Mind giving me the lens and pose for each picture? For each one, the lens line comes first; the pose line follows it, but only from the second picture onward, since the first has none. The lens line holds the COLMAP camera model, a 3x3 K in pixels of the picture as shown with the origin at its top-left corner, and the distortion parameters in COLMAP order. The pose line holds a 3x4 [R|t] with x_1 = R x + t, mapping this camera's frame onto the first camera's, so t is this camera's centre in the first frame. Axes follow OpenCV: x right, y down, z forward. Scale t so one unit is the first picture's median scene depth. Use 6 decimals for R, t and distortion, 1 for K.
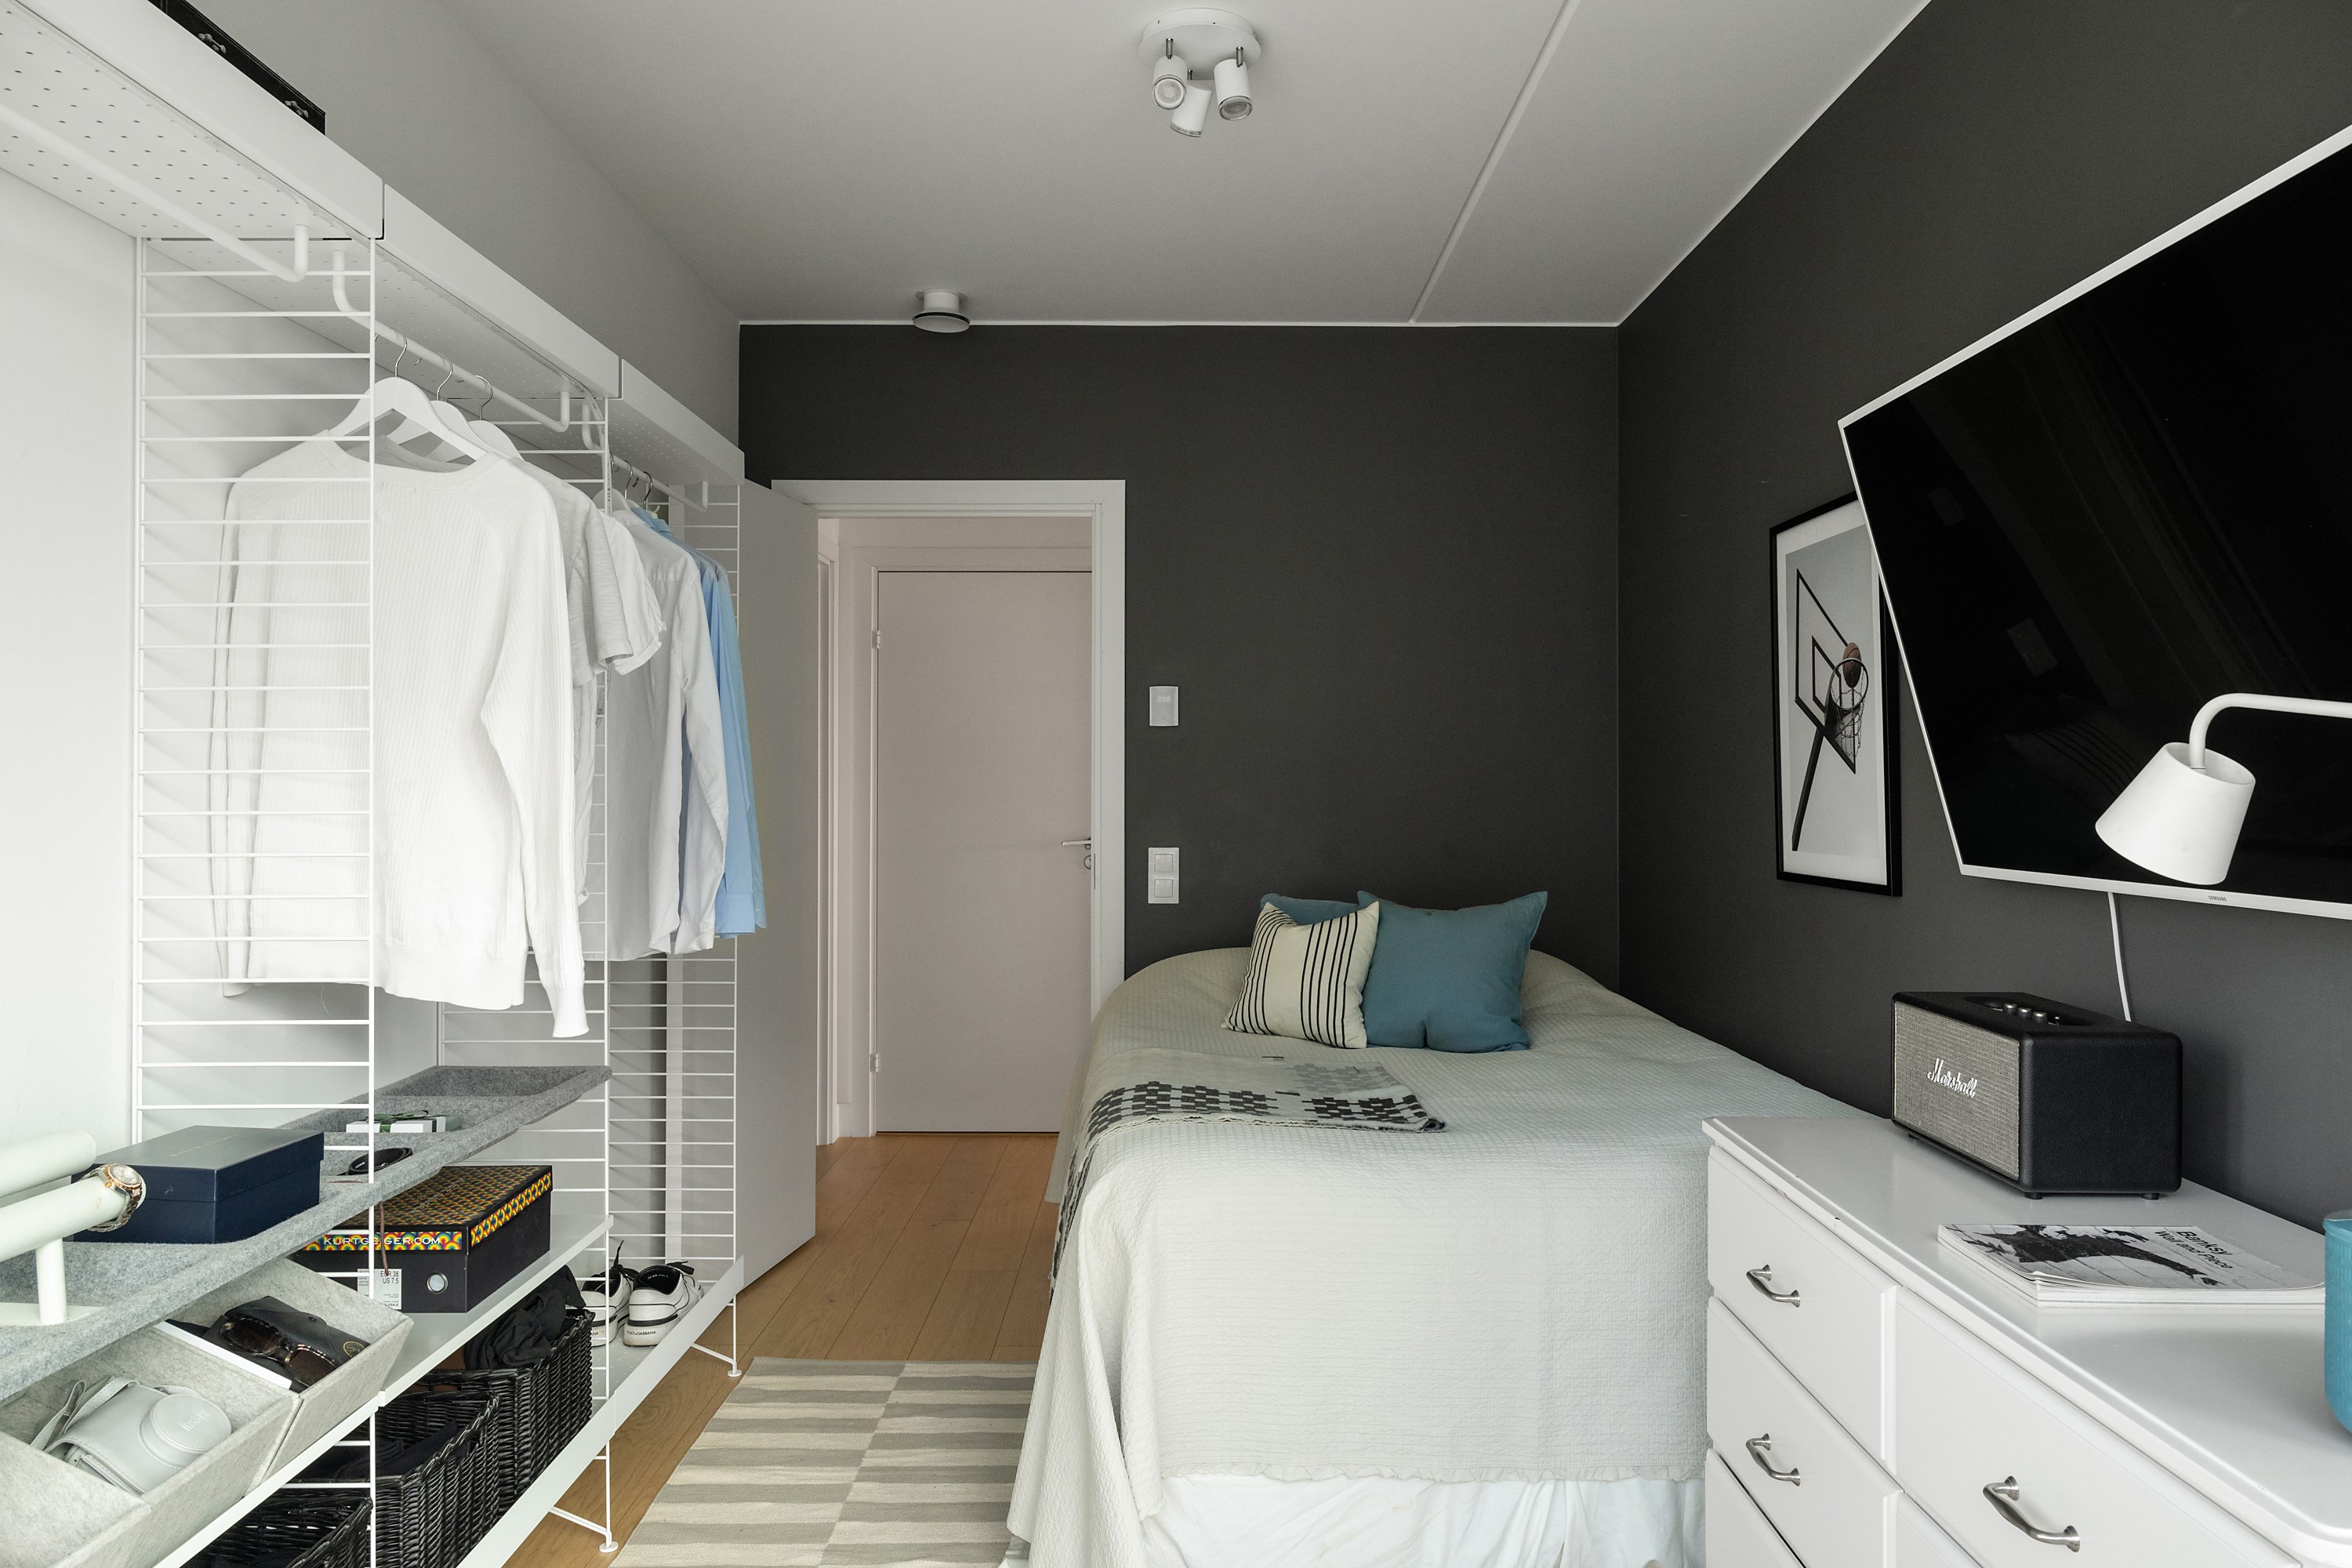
lens RADIAL K [[1561.5, 0, 1175.0], [0, 1561.5, 781.2], [0, 0, 1]] dist [-0.004481, -0.000301]
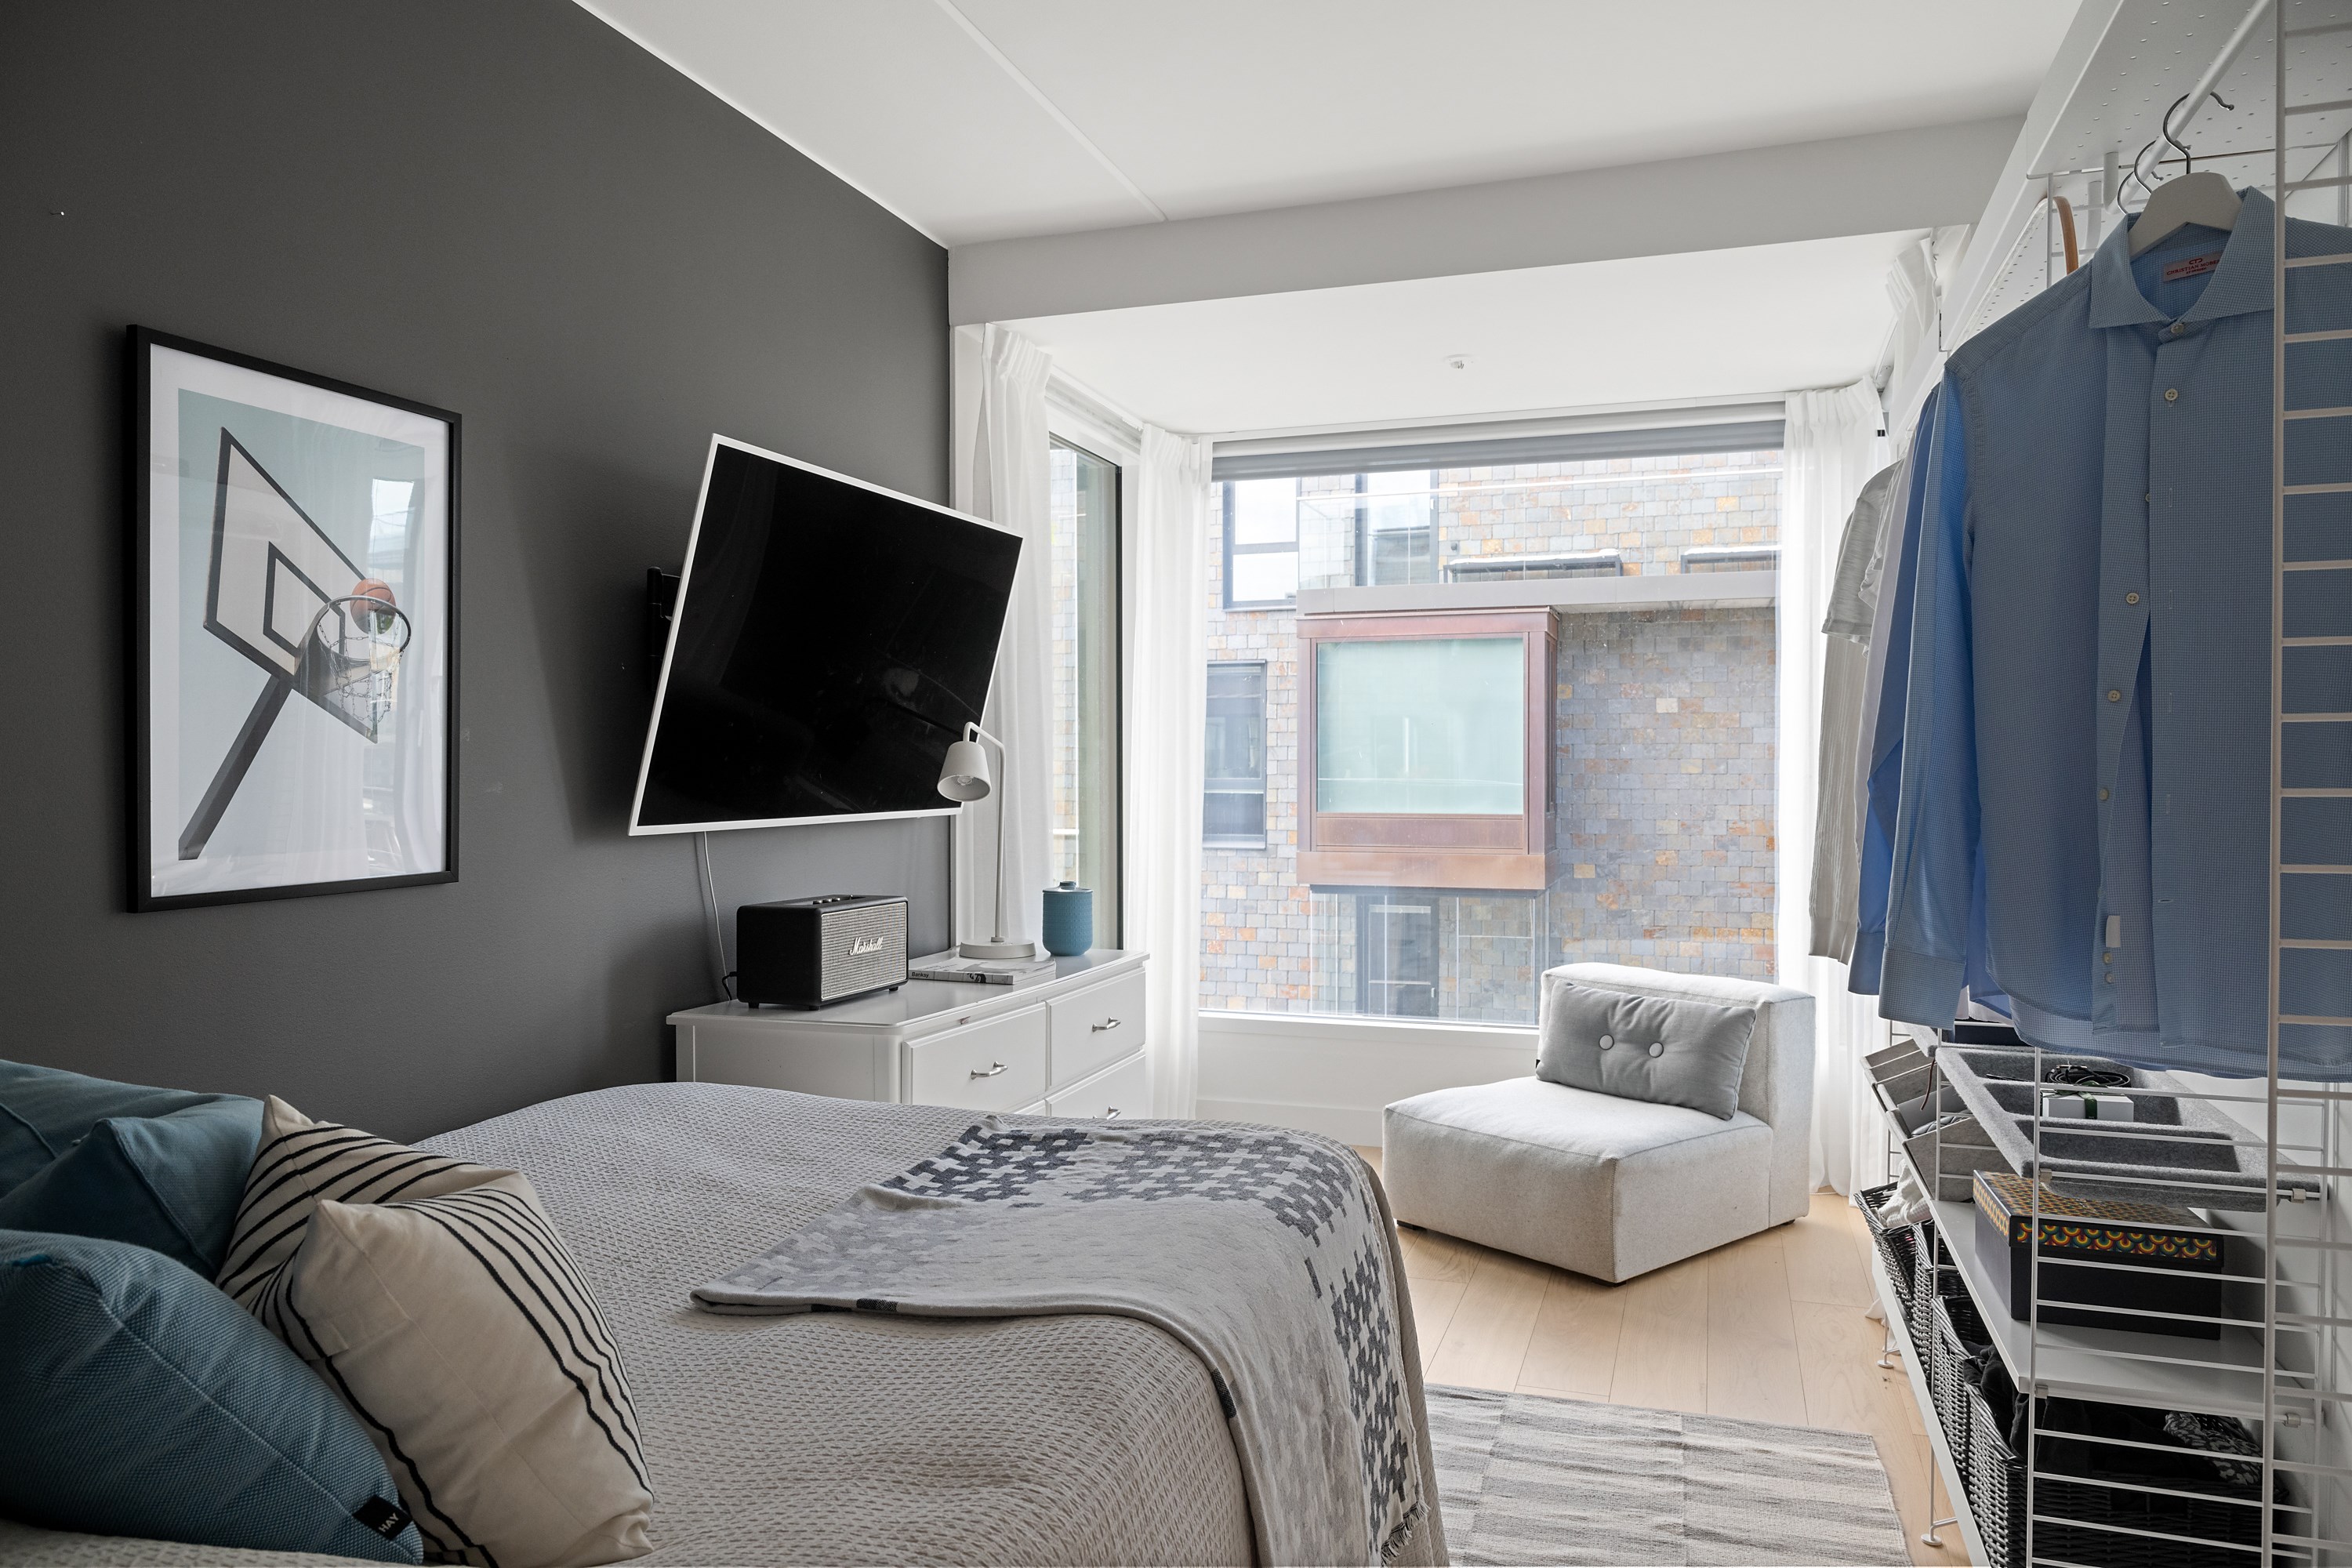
lens RADIAL K [[1561.5, 0, 1176.0], [0, 1561.5, 774.6], [0, 0, 1]] dist [-0.004481, -0.000301]
pose [[-0.945587, -0.003093, 0.325355, -0.204520], [-0.001589, 0.999987, 0.004888, 0.006542], [-0.325366, 0.004105, -0.945579, 1.578022]]
